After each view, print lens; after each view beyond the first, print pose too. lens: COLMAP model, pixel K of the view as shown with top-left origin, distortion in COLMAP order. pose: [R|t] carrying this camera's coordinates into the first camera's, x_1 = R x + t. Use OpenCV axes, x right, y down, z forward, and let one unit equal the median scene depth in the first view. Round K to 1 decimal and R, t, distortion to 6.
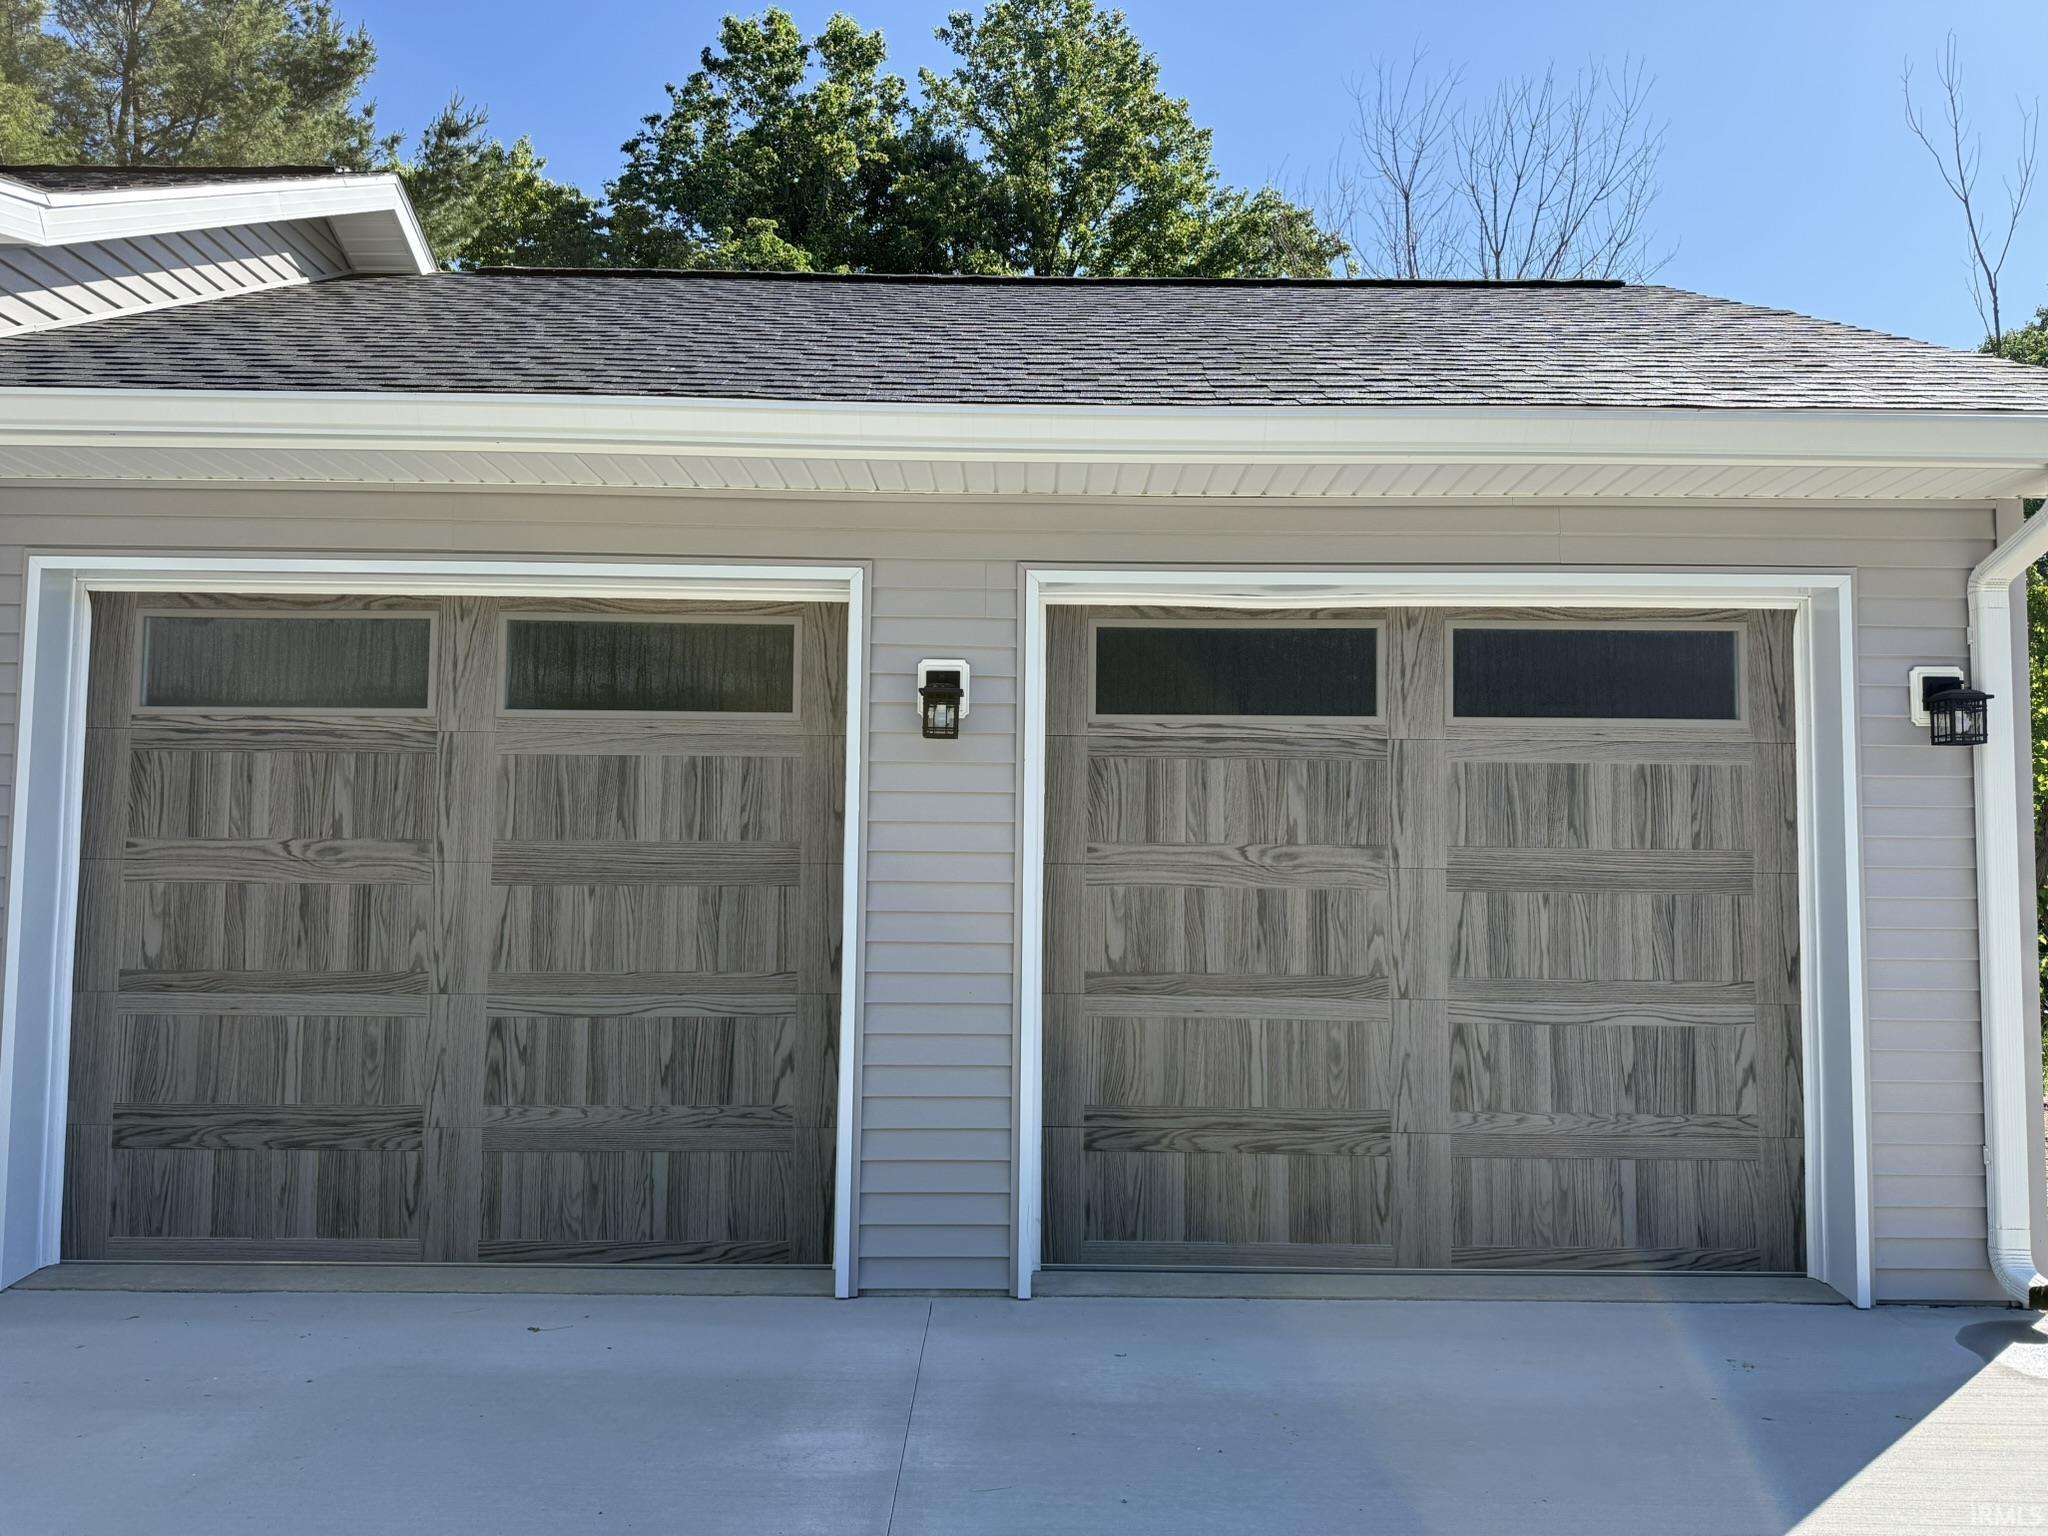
lens RADIAL K [[1429.6, 0, 1019.5], [0, 1429.6, 765.1], [0, 0, 1]] dist [0.048840, -0.013797]
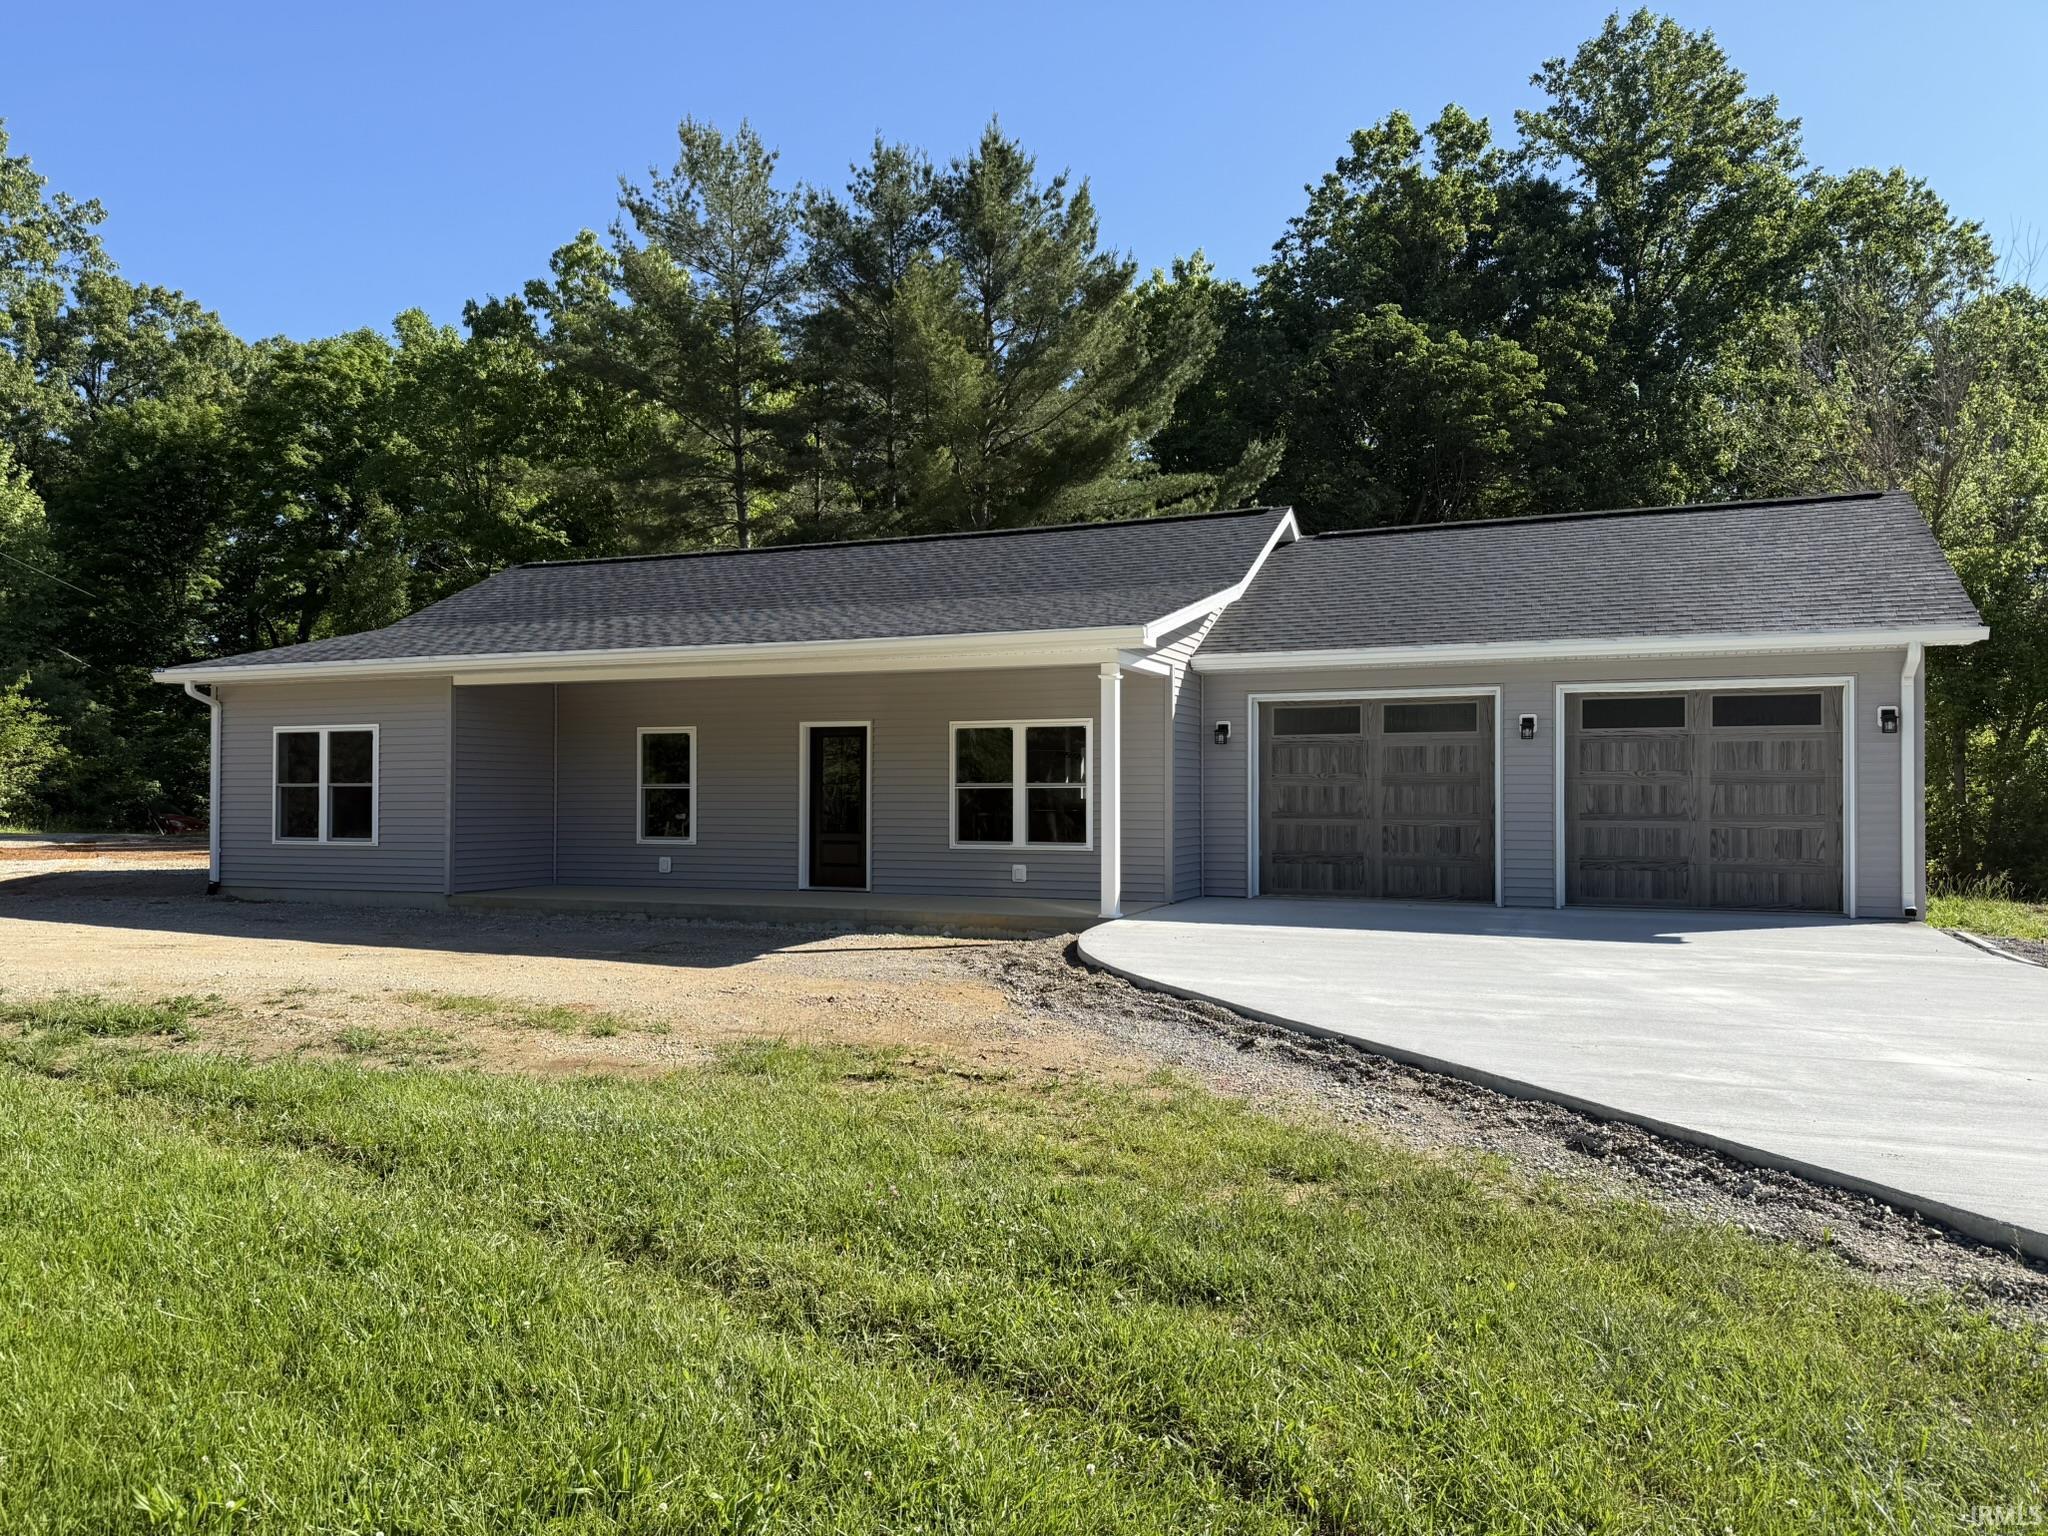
lens RADIAL K [[1429.6, 0, 1018.6], [0, 1429.6, 776.0], [0, 0, 1]] dist [0.048840, -0.013797]
pose [[0.918533, -0.012408, -0.395151, 0.163149], [0.032193, 0.998536, 0.043477, -0.107613], [0.394033, -0.052656, 0.917587, -2.315542]]
